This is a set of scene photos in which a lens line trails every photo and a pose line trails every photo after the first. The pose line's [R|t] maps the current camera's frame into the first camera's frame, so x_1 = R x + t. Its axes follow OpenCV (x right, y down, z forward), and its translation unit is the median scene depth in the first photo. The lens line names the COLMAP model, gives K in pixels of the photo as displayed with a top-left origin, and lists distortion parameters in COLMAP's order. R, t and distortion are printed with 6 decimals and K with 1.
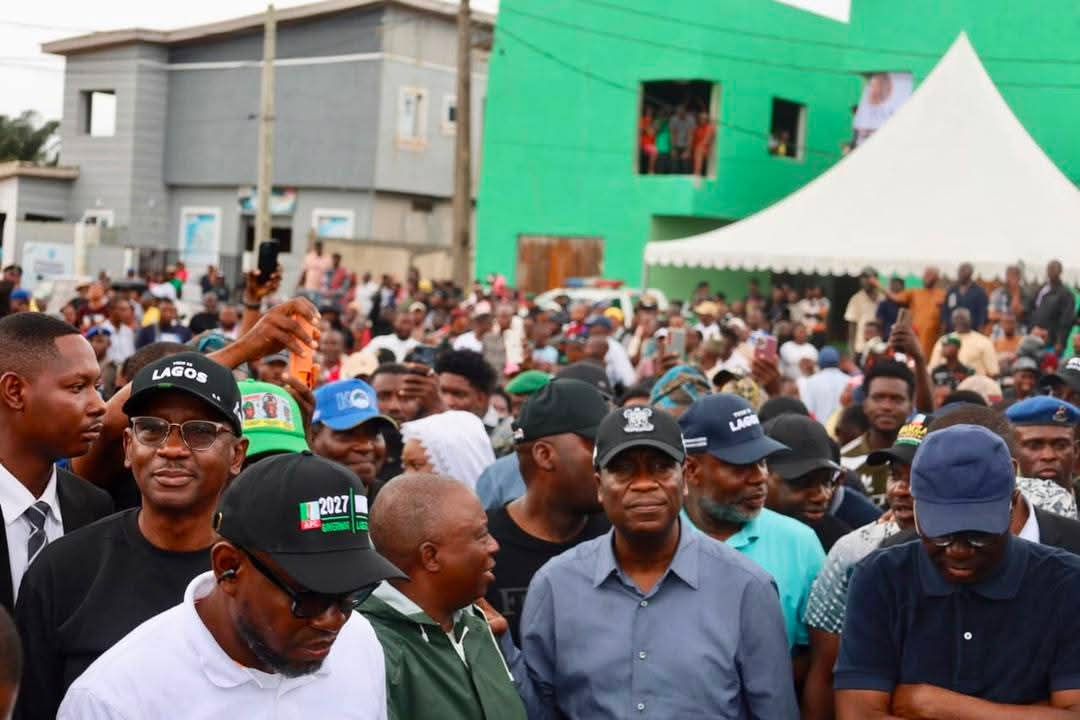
lens RADIAL K [[1864.7, 0, 540.0], [0, 1864.7, 360.0], [0, 0, 1]] dist [0.020221, -0.044222]
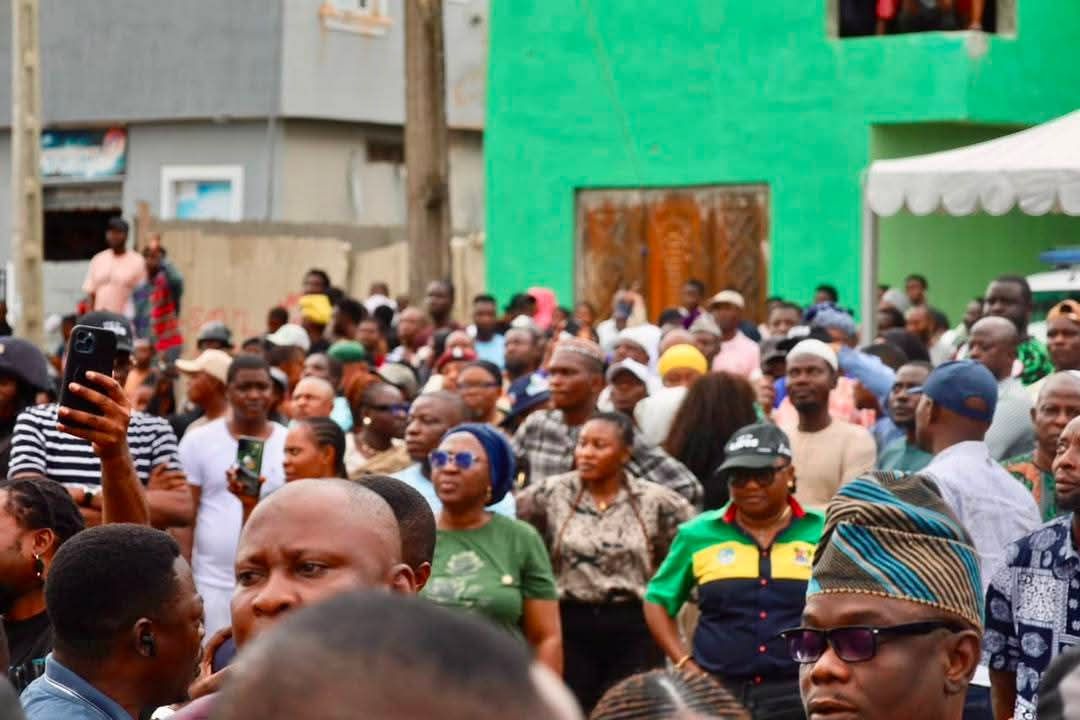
lens RADIAL K [[3157.5, 0, 540.0], [0, 3157.5, 360.0], [0, 0, 1]] dist [0.071447, 0.548960]
pose [[0.997872, -0.047922, -0.044213, 0.011163], [0.046724, 0.998523, -0.027733, -0.005658], [0.045477, 0.025608, 0.998637, 0.242847]]
